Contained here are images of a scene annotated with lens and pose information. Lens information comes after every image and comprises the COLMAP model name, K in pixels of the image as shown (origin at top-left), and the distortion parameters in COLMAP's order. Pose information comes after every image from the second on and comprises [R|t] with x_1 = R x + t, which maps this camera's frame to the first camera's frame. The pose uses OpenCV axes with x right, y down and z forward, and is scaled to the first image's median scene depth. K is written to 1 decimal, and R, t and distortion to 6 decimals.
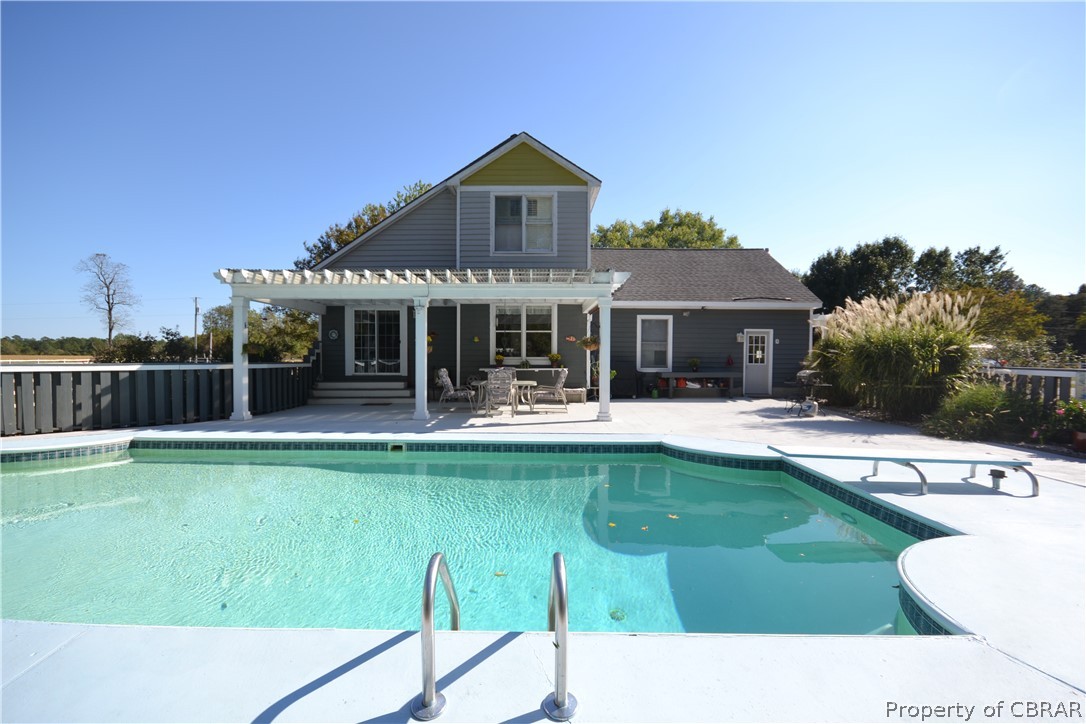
lens RADIAL K [[485.2, 0, 536.0], [0, 485.2, 367.7], [0, 0, 1]] dist [-0.017728, -0.001294]
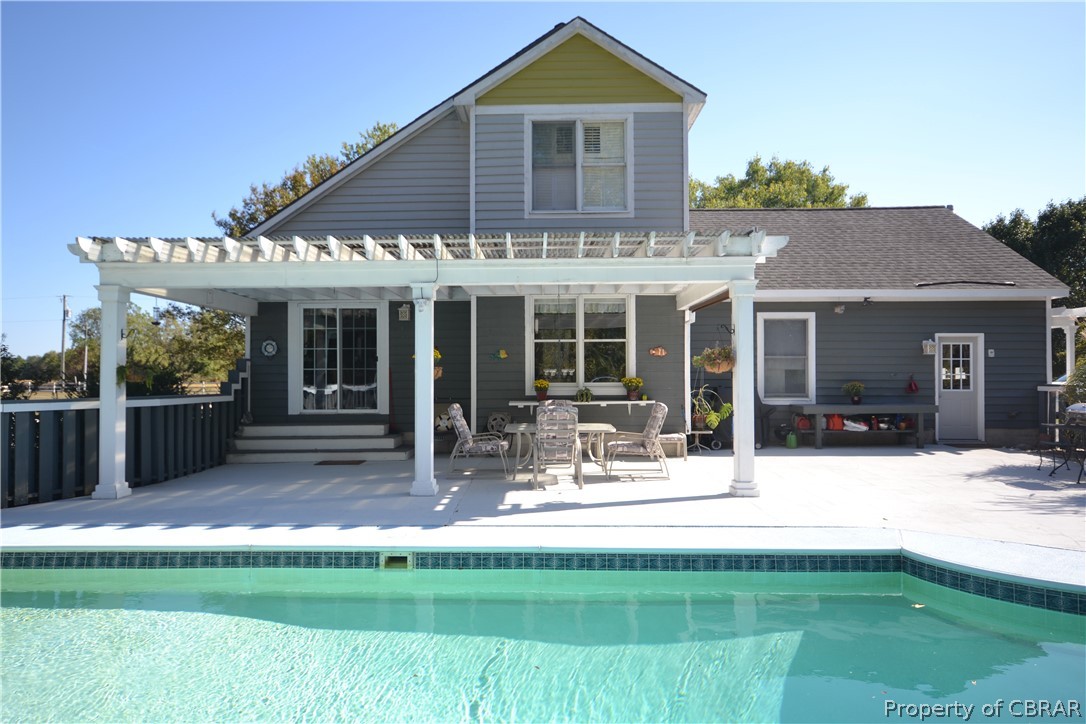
lens RADIAL K [[691.5, 0, 533.6], [0, 691.5, 365.9], [0, 0, 1]] dist [0.002242, 0.003149]
pose [[0.999735, -0.008115, -0.021552, -0.066306], [0.007286, 0.999240, -0.038290, -0.010122], [0.021846, 0.038123, 0.999034, 0.132741]]
